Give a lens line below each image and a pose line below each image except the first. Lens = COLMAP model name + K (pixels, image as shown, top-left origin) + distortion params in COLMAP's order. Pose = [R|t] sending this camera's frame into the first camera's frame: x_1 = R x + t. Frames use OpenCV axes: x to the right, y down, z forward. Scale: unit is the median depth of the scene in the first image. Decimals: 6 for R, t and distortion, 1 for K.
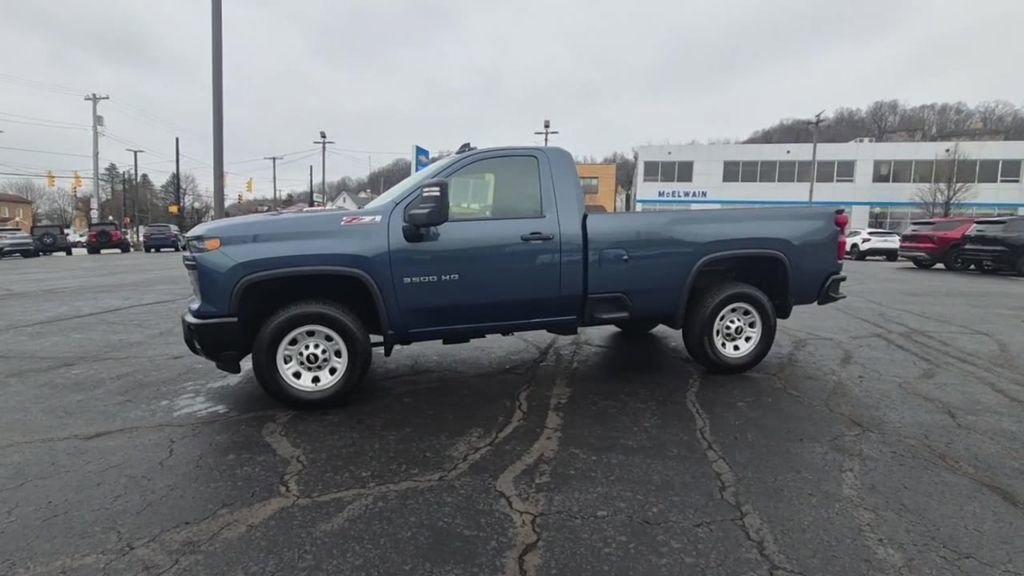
lens RADIAL K [[516.5, 0, 509.4], [0, 516.5, 288.7], [0, 0, 1]] dist [0.003254, 0.000619]
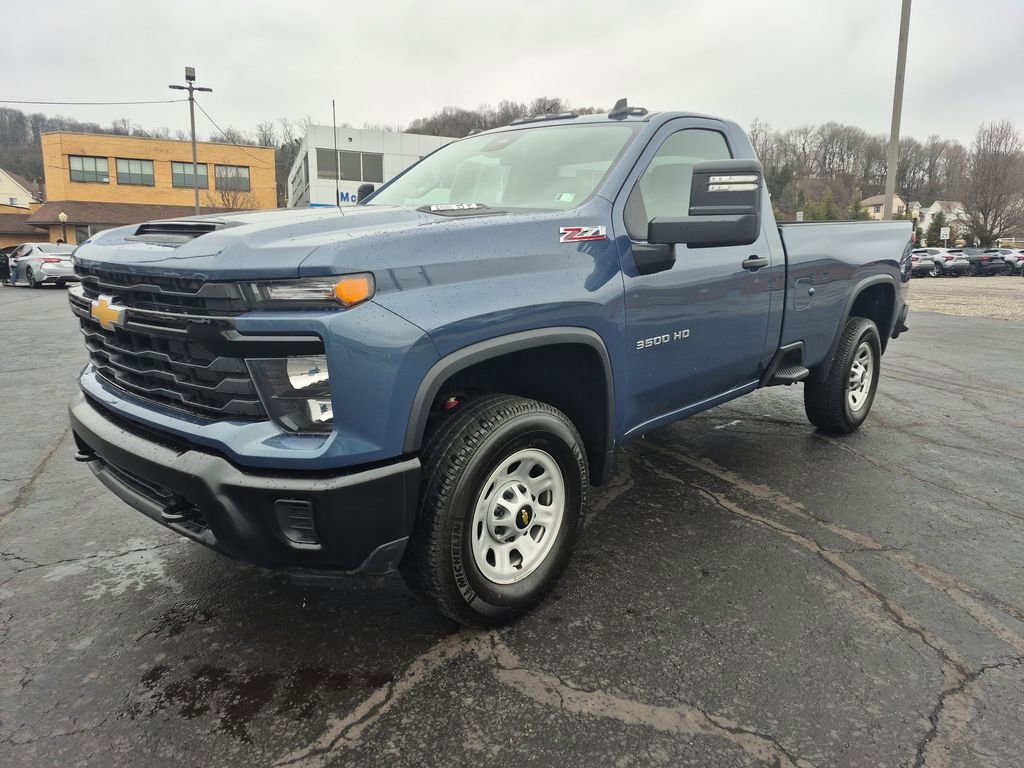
lens RADIAL K [[696.2, 0, 508.3], [0, 696.2, 371.8], [0, 0, 1]] dist [0.155095, -0.229302]
pose [[0.838431, -0.092074, 0.537174, -0.593527], [0.058679, 0.995147, 0.078985, -0.044959], [-0.541840, -0.034702, 0.839765, 0.361055]]
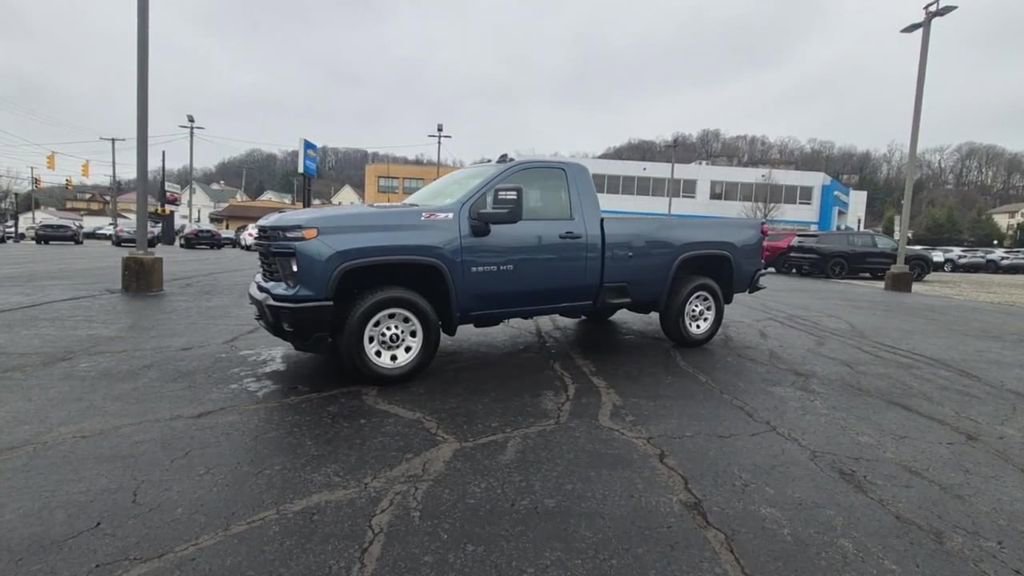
lens RADIAL K [[516.5, 0, 509.4], [0, 516.5, 288.7], [0, 0, 1]] dist [0.003254, 0.000619]
pose [[0.965929, 0.001456, 0.258801, -0.344753], [-0.000221, 0.999988, -0.004804, 0.026310], [-0.258805, 0.004583, 0.965919, -0.118282]]
